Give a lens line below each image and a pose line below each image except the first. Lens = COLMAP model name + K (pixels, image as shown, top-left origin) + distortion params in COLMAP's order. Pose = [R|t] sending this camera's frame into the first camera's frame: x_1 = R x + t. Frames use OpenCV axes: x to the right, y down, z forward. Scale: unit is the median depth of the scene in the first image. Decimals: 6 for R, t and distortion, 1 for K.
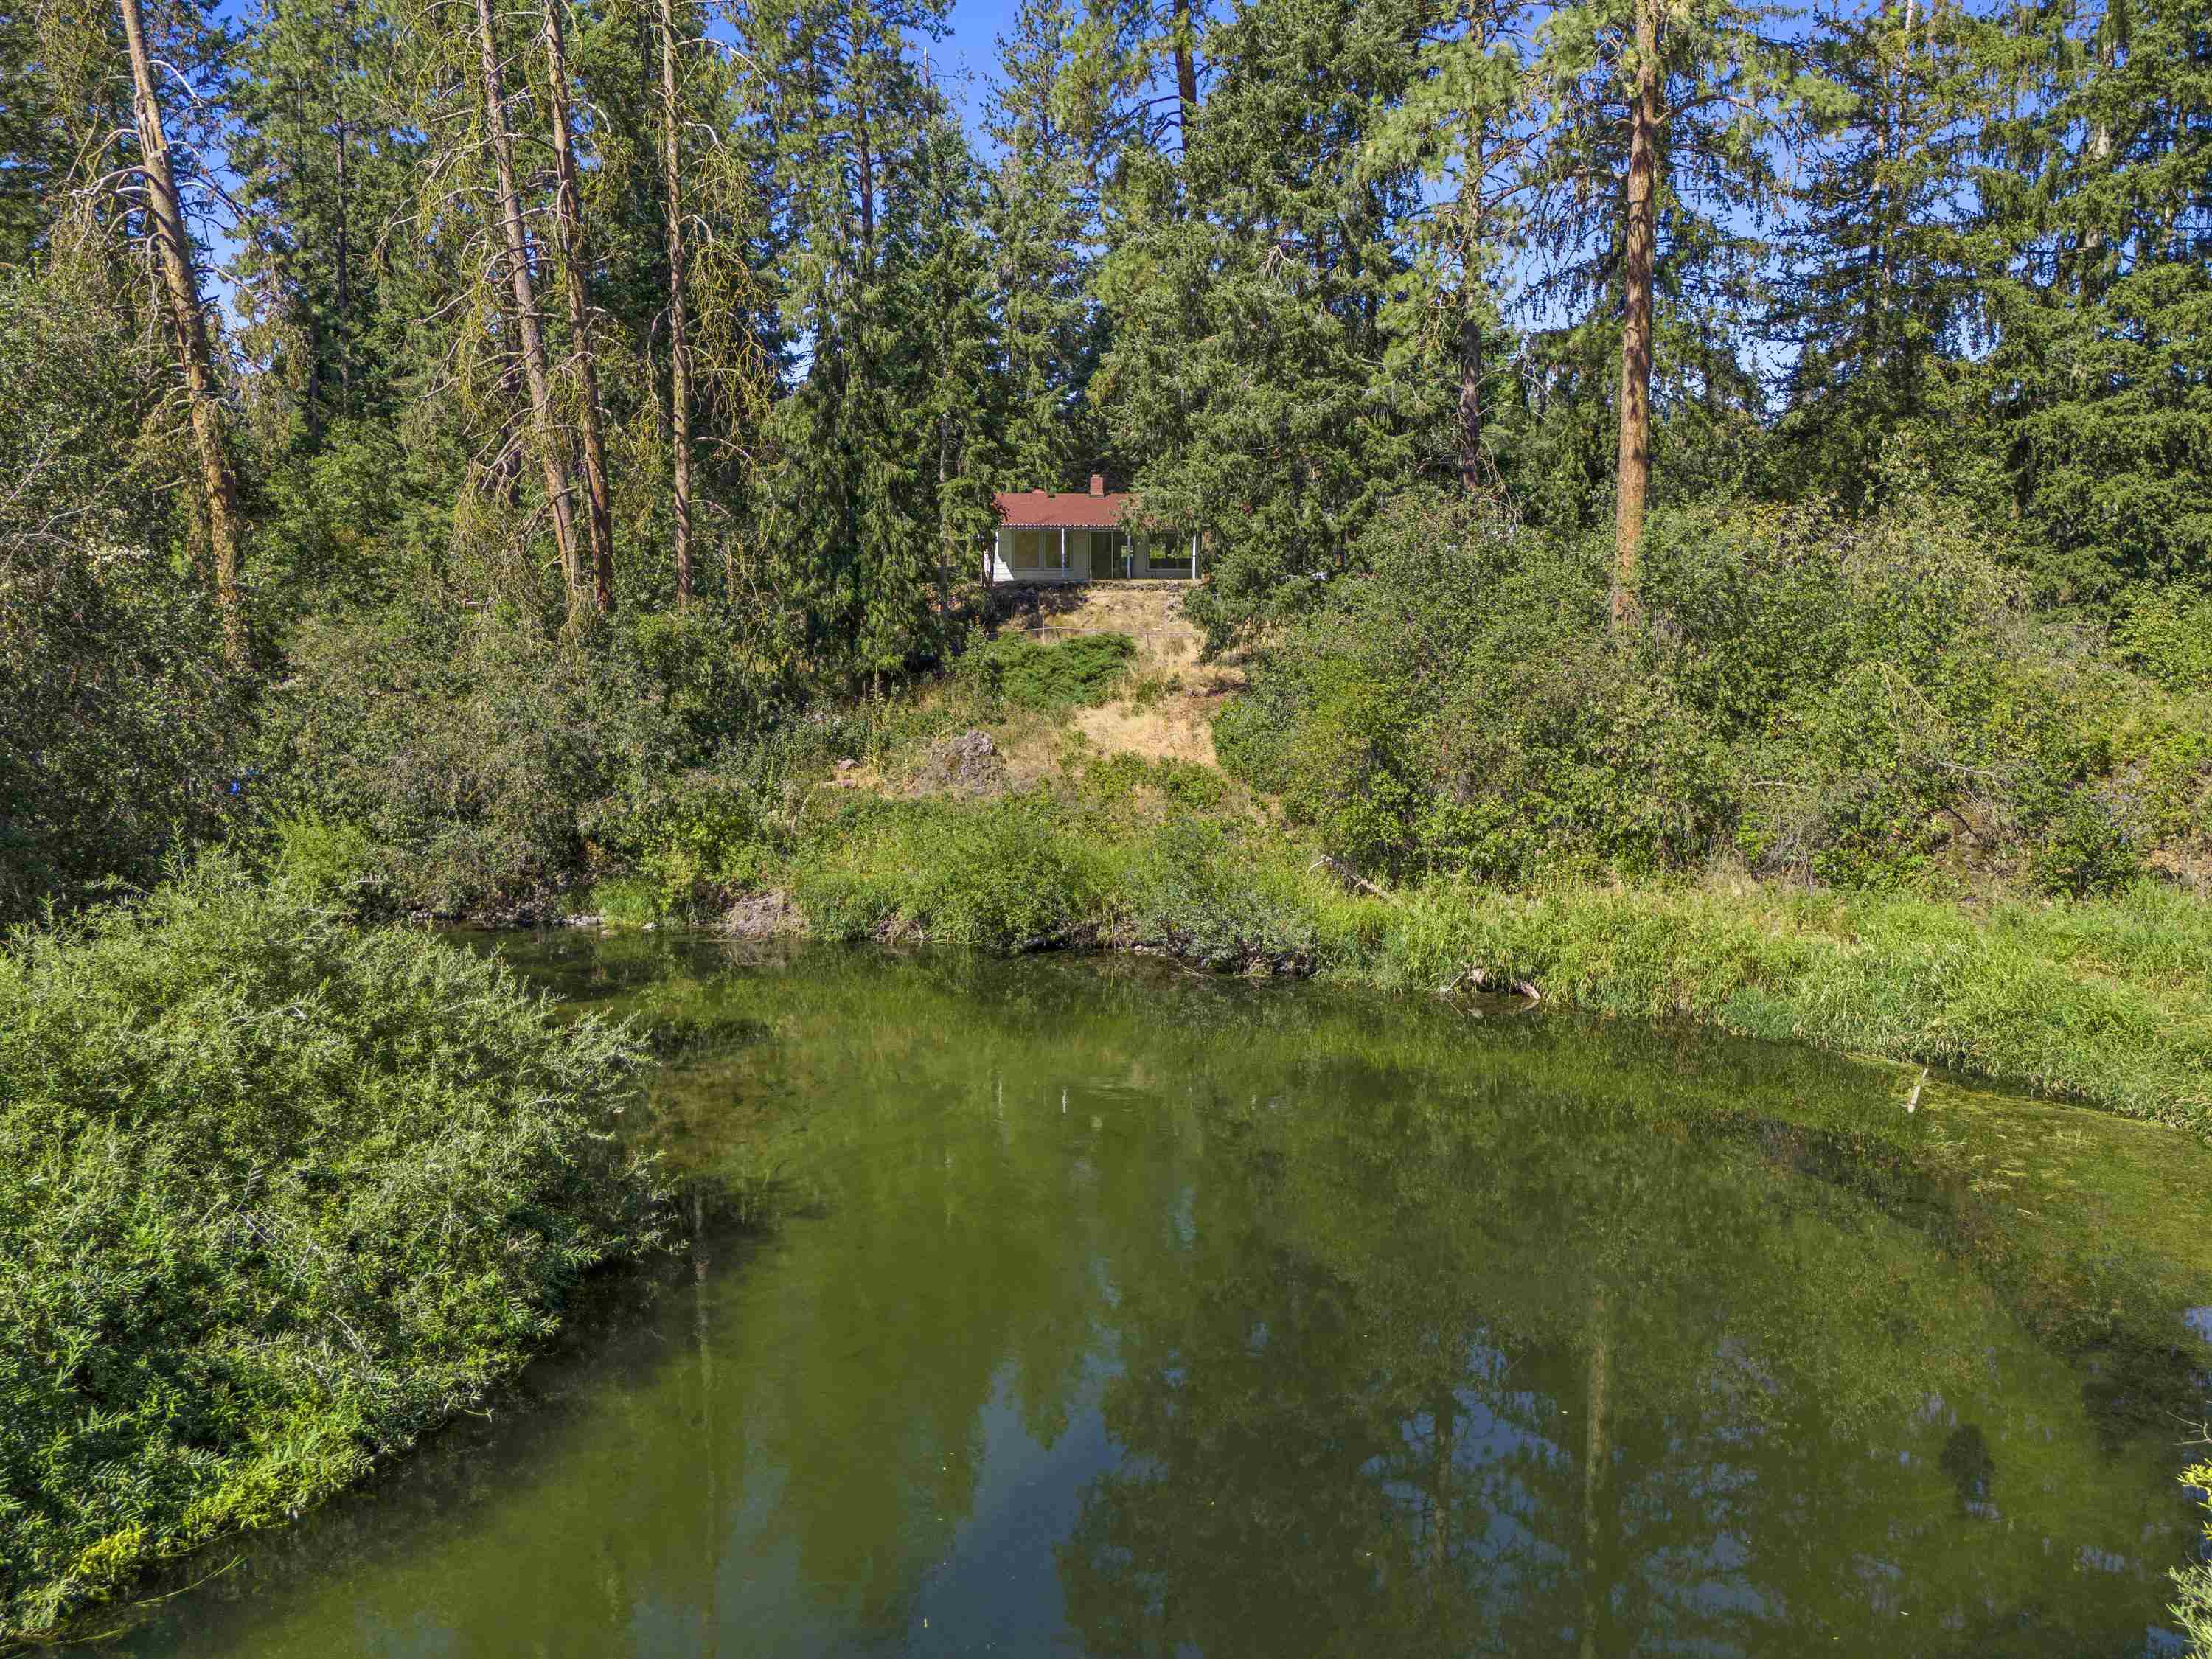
lens RADIAL K [[1622.5, 0, 1082.9], [0, 1622.5, 825.5], [0, 0, 1]] dist [0.047846, -0.044783]
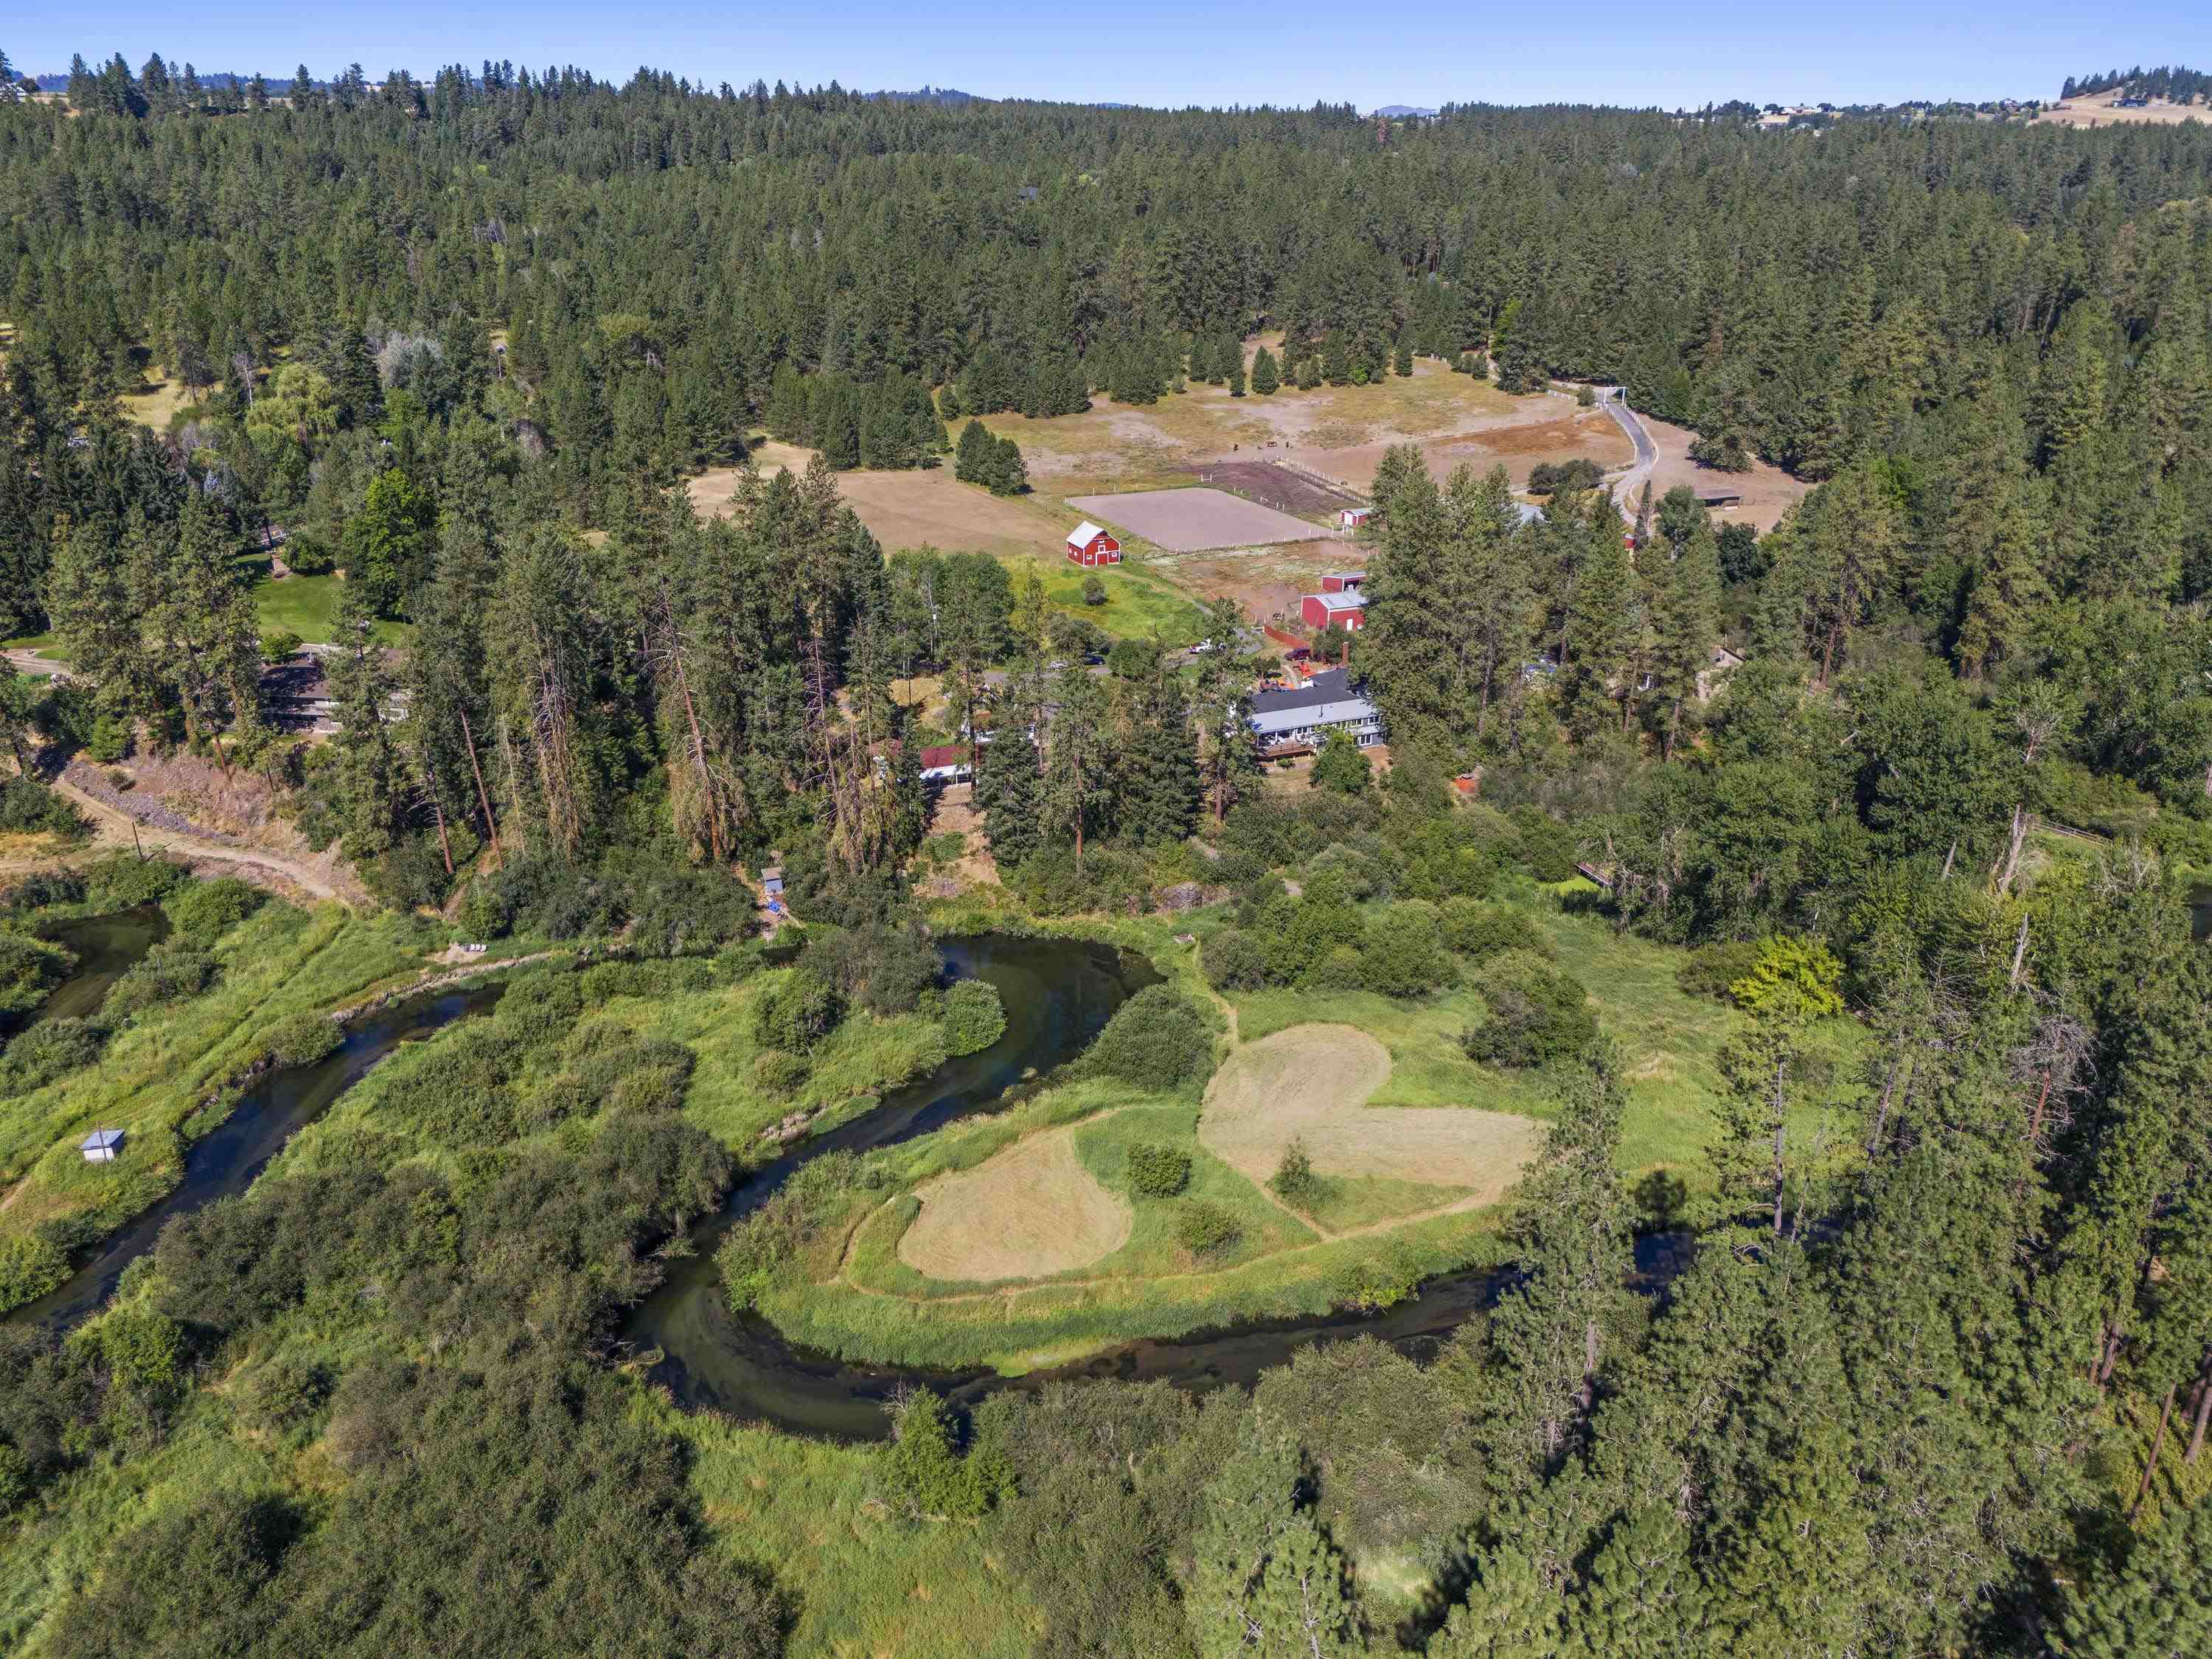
lens RADIAL K [[1629.2, 0, 1103.4], [0, 1629.2, 832.9], [0, 0, 1]] dist [0.066607, -0.065880]
pose [[0.927636, -0.150303, 0.341908, -1.576227], [0.047008, 0.955156, 0.292349, -1.962525], [-0.370516, -0.255121, 0.893102, -4.243758]]
